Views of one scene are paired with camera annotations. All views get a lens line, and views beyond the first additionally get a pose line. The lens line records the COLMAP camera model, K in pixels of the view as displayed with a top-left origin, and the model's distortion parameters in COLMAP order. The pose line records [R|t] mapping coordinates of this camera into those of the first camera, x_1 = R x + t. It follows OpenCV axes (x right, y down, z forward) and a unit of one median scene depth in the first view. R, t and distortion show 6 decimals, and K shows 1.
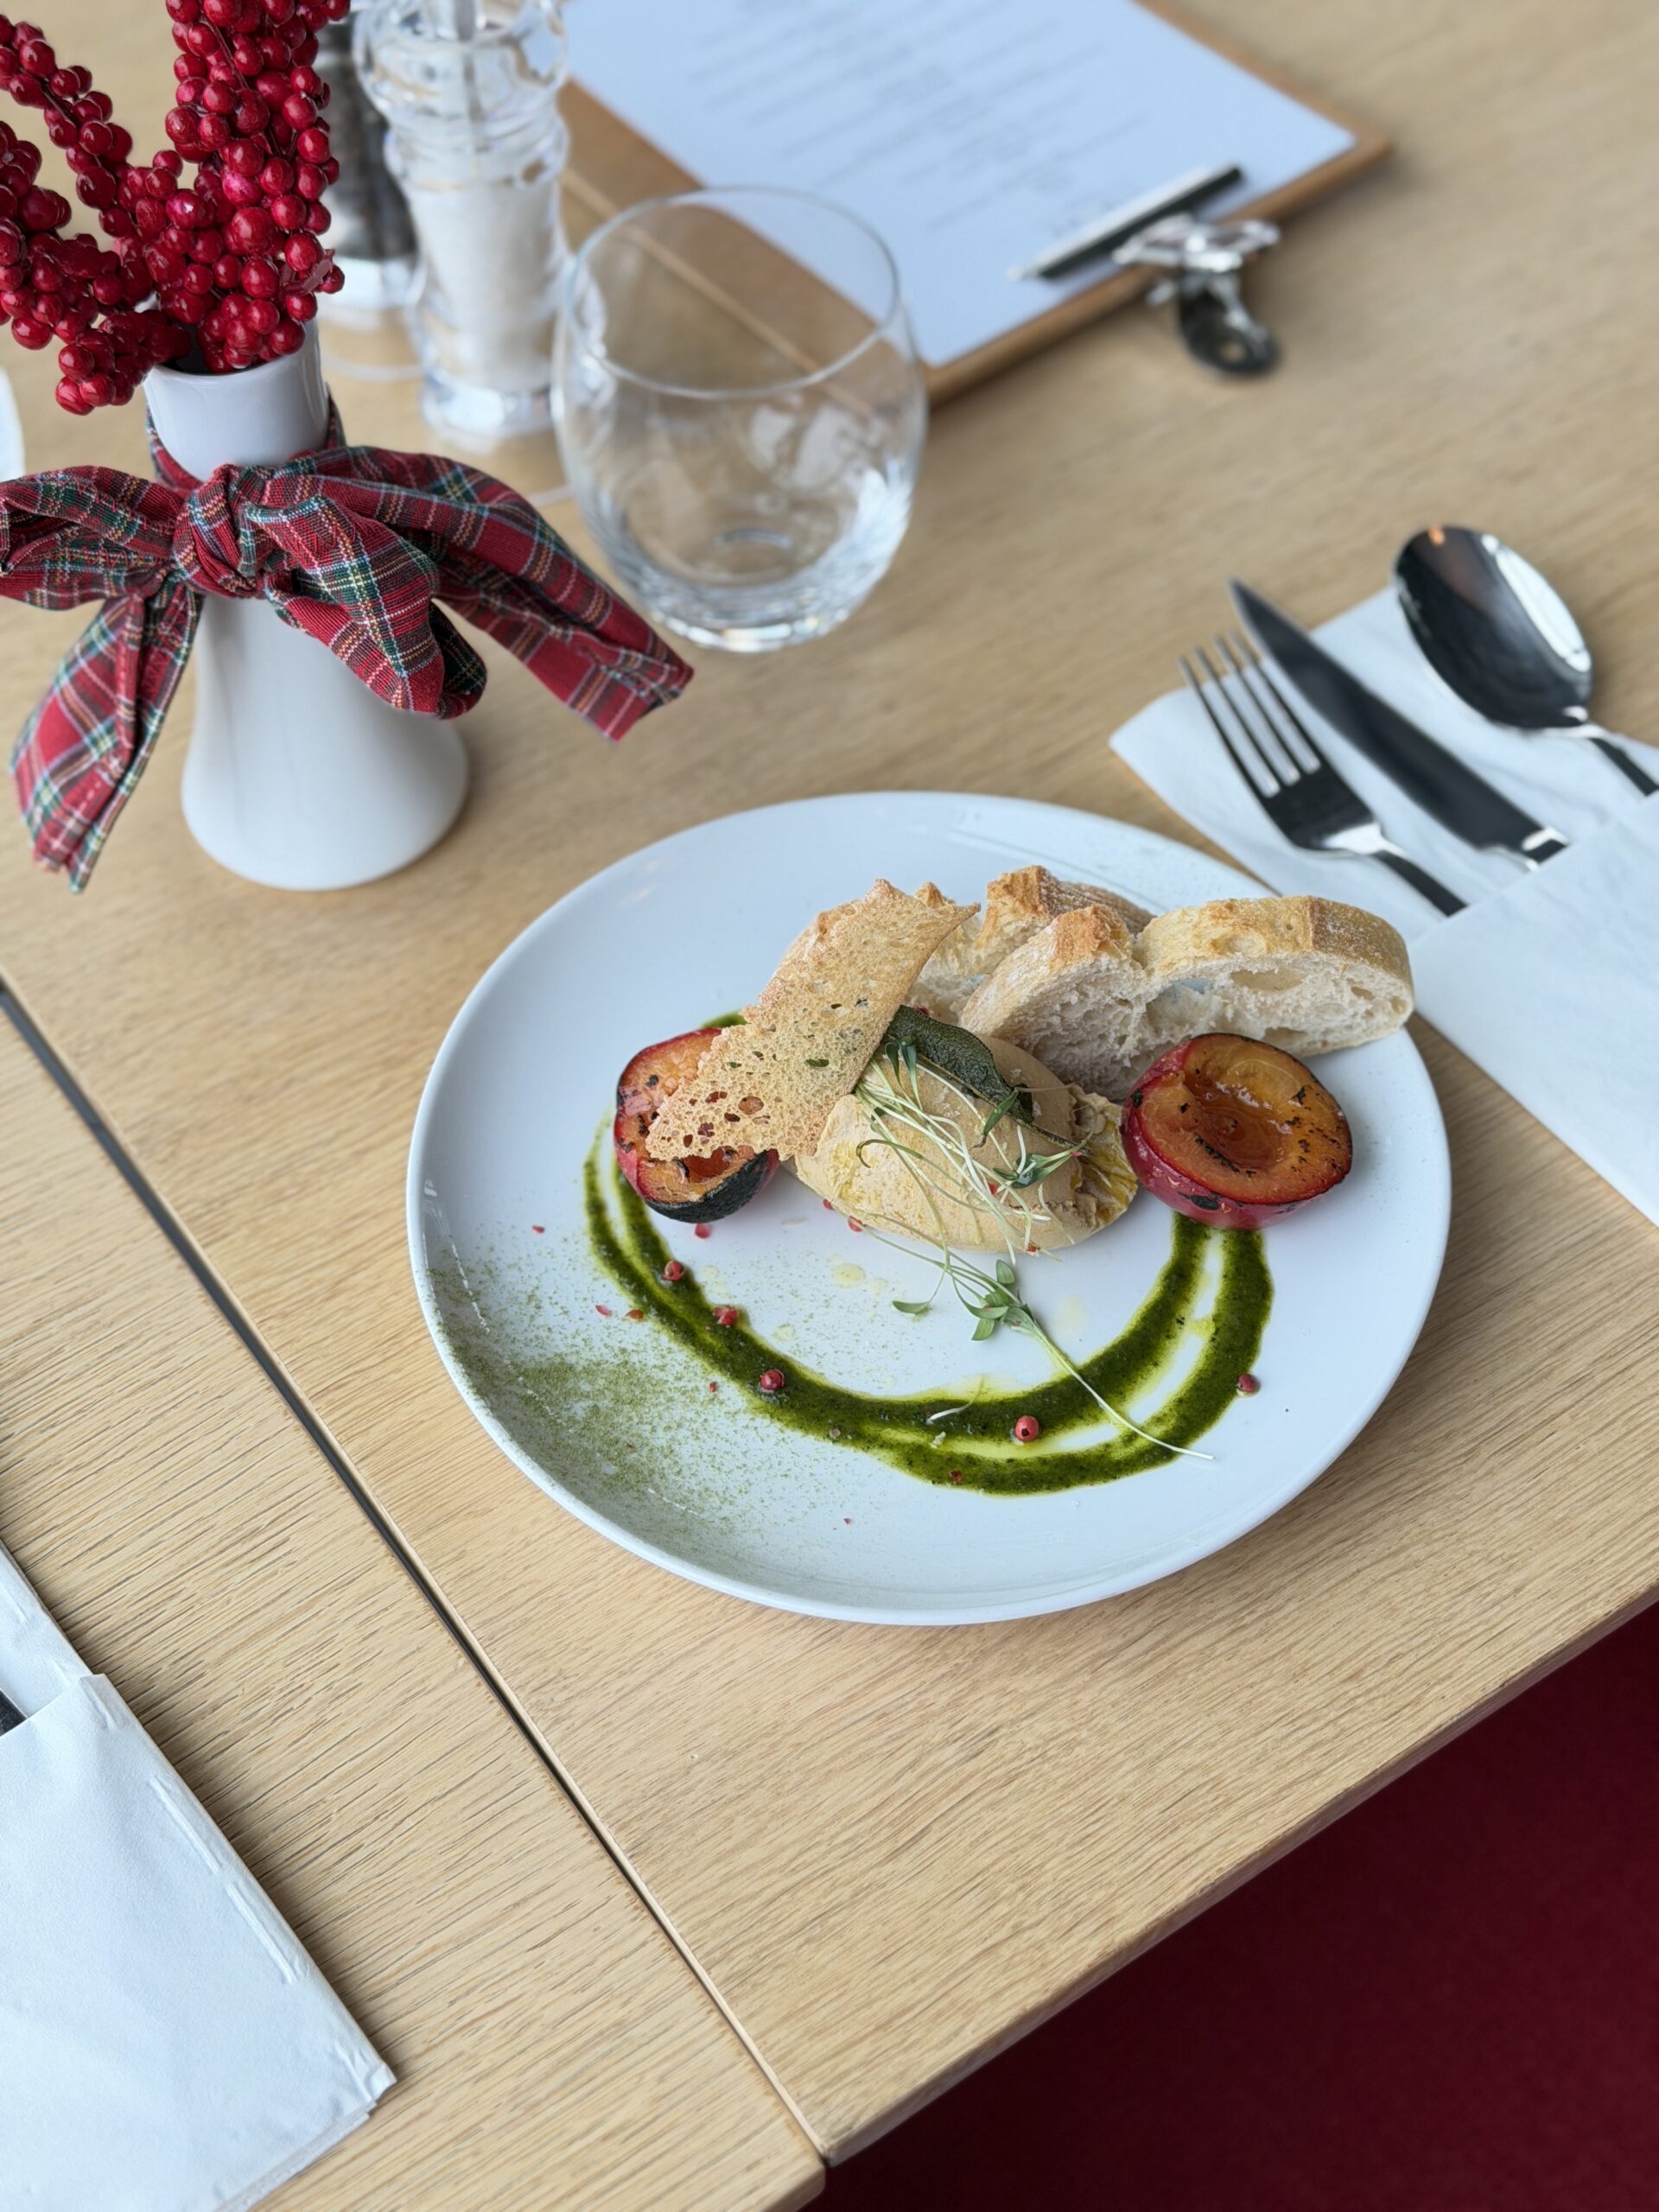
lens RADIAL K [[3141.2, 0, 829.5], [0, 3141.2, 1106.0], [0, 0, 1]] dist [0.124469, -0.017544]
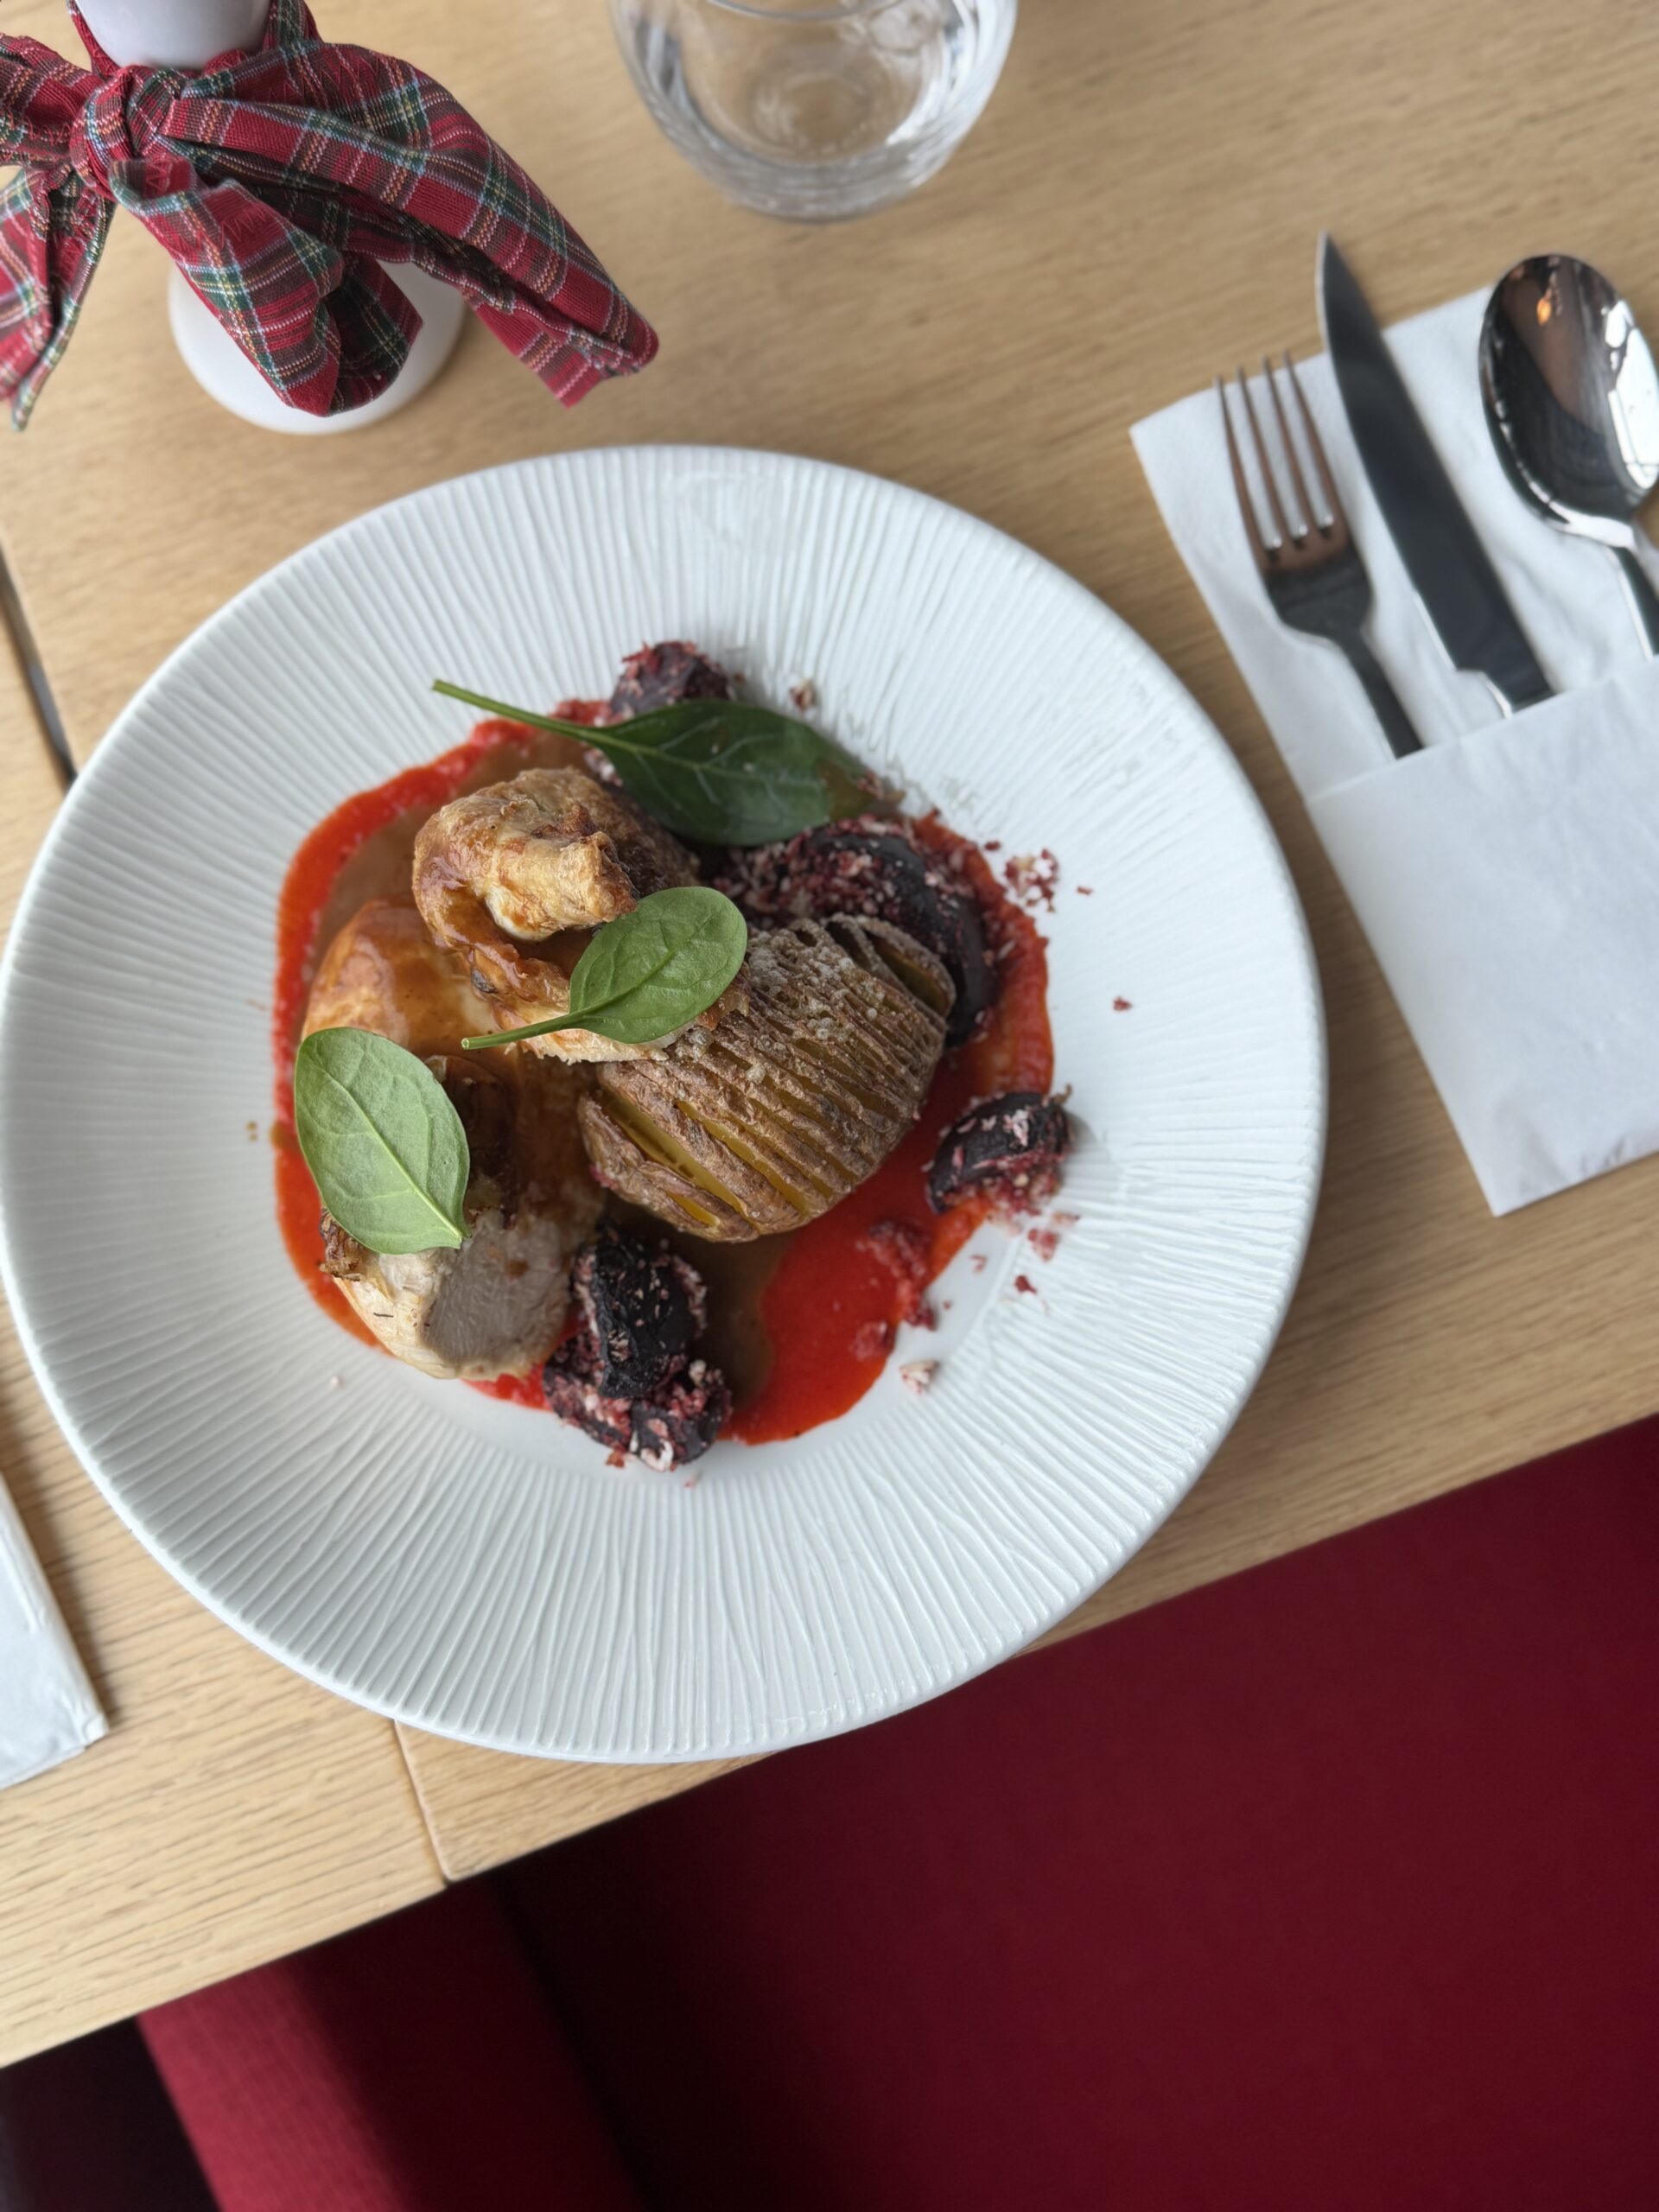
lens RADIAL K [[2279.1, 0, 829.5], [0, 2279.1, 1106.0], [0, 0, 1]] dist [0.077115, -0.225410]
pose [[0.972488, 0.230335, -0.034826, 0.085168], [-0.185878, 0.857360, 0.479983, -0.299576], [0.140416, -0.460305, 0.876586, 0.350332]]
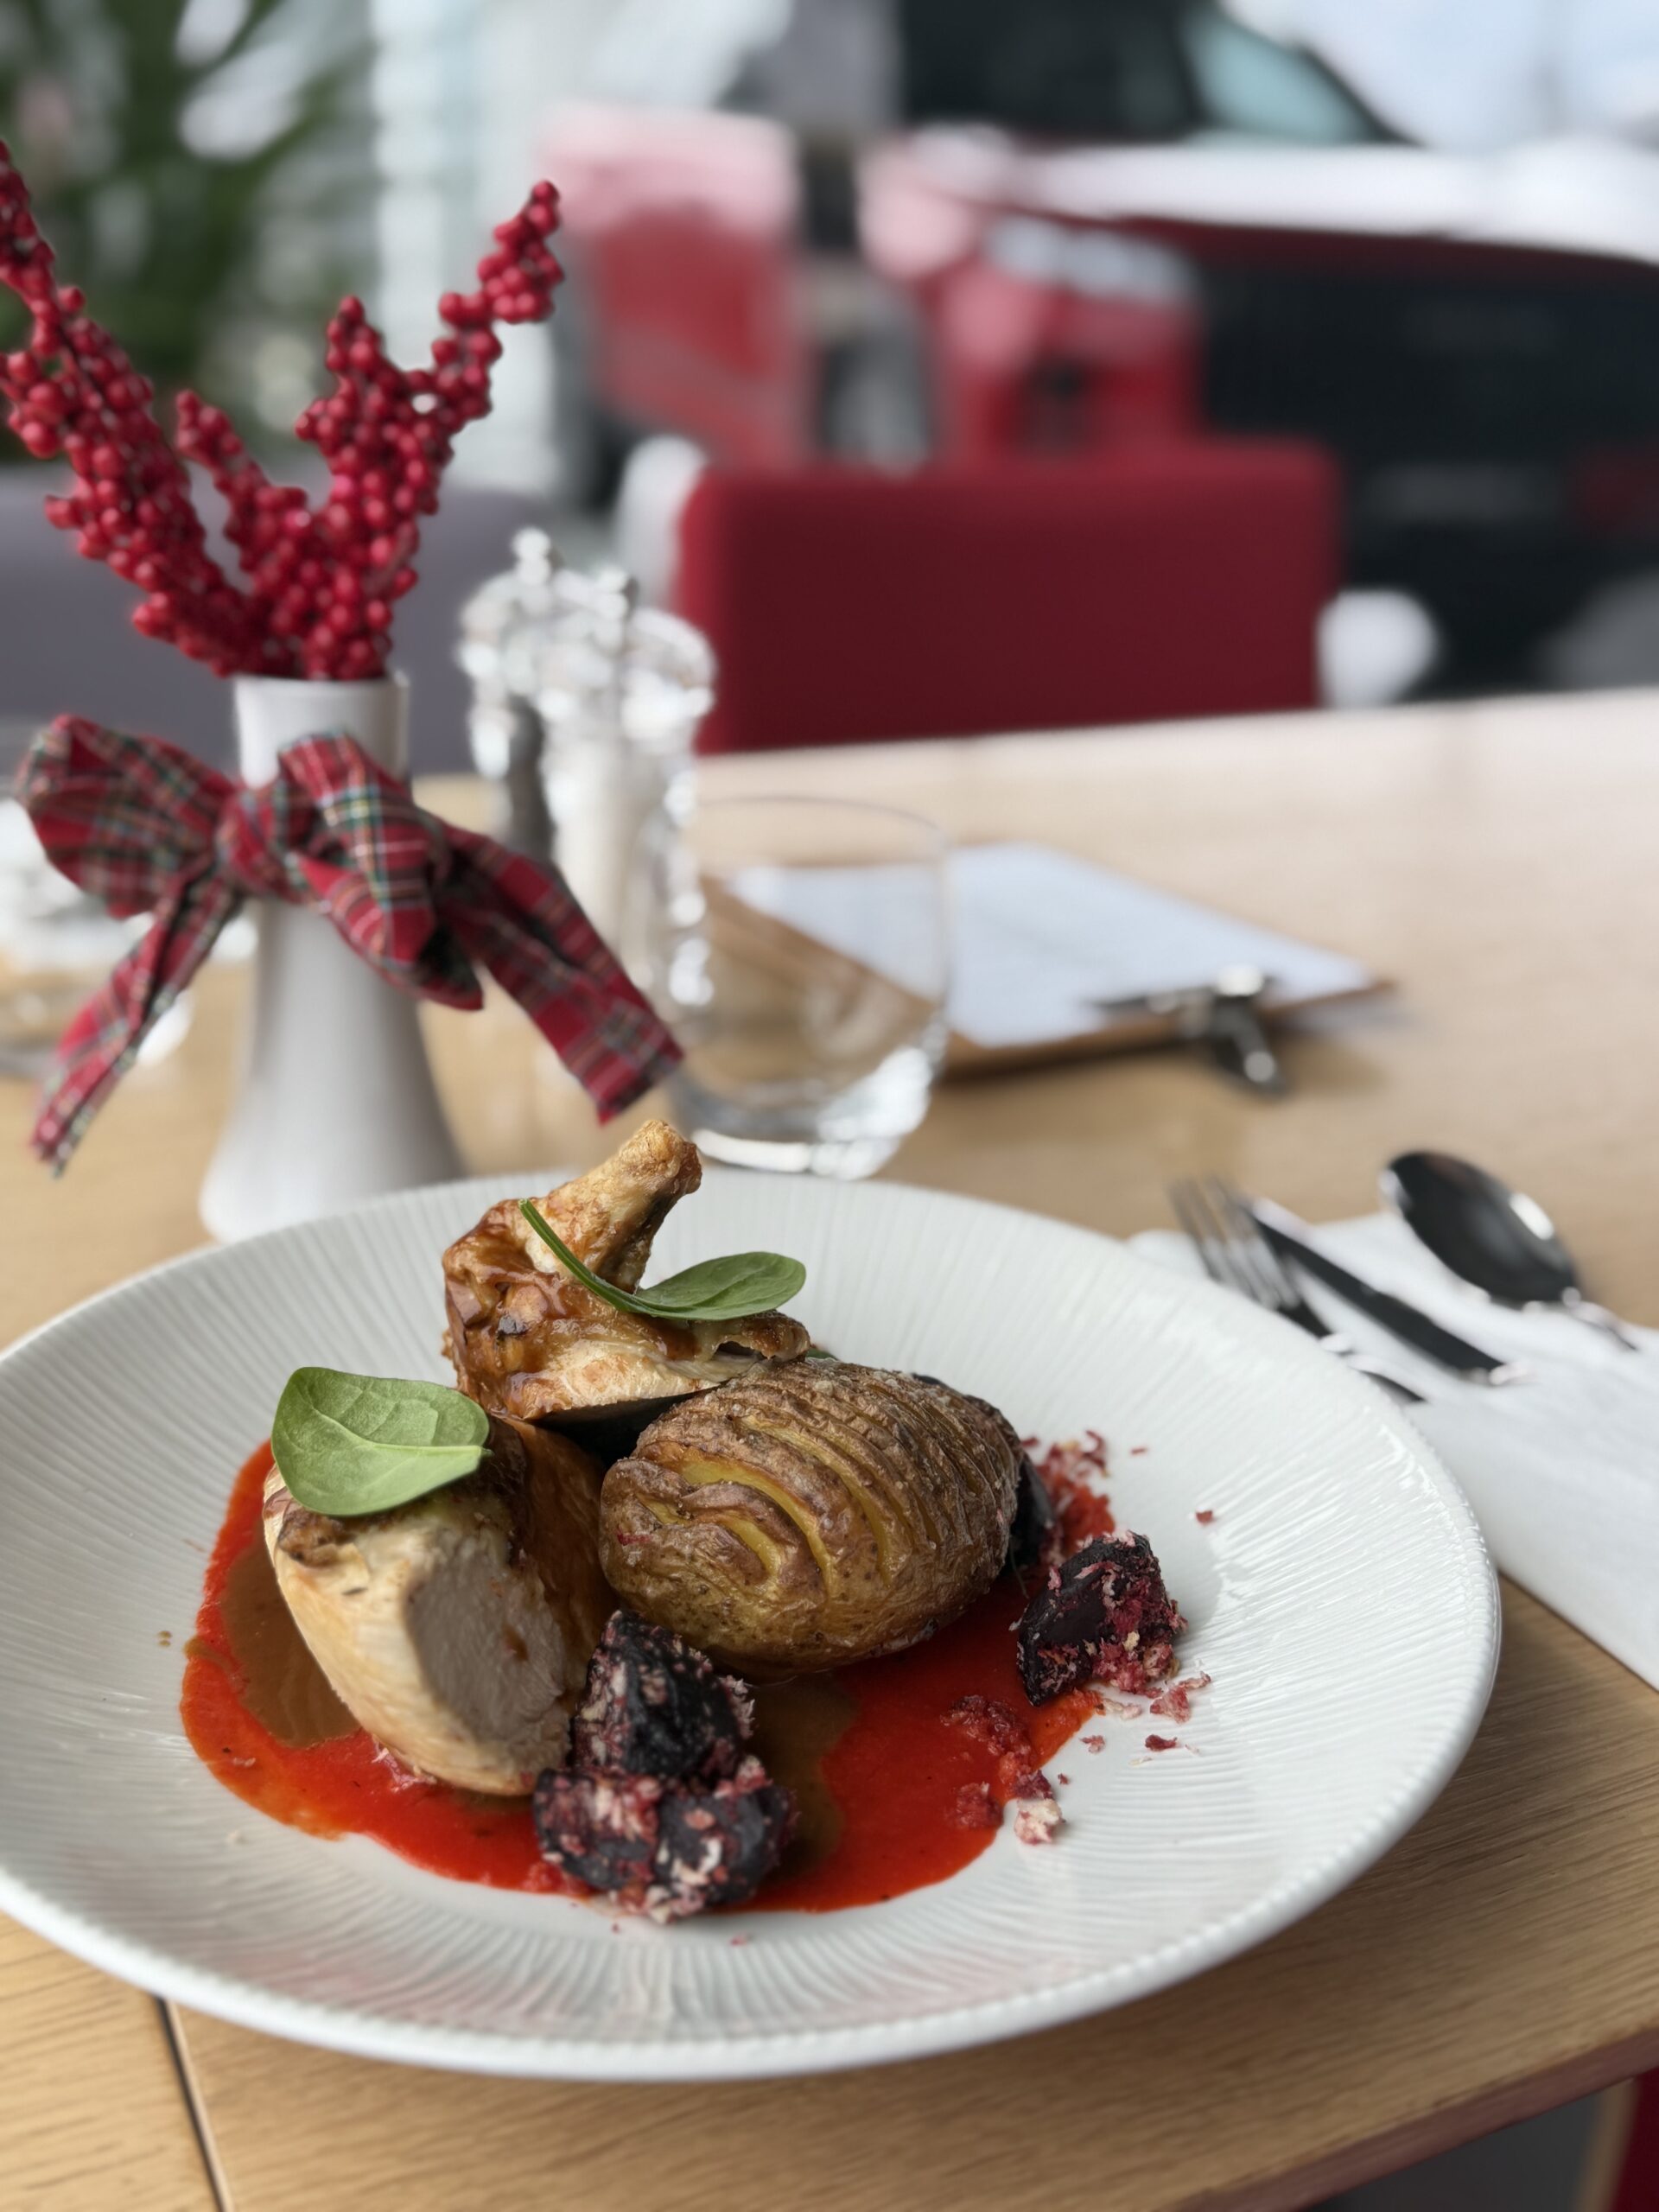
lens RADIAL K [[2216.0, 0, 831.3], [0, 2216.0, 1086.1], [0, 0, 1]] dist [0.259745, -0.739811]
pose [[0.984789, 0.123482, -0.122242, 0.101923], [-0.168032, 0.855885, -0.489107, 0.240403], [0.044229, 0.502207, 0.863615, 0.404533]]
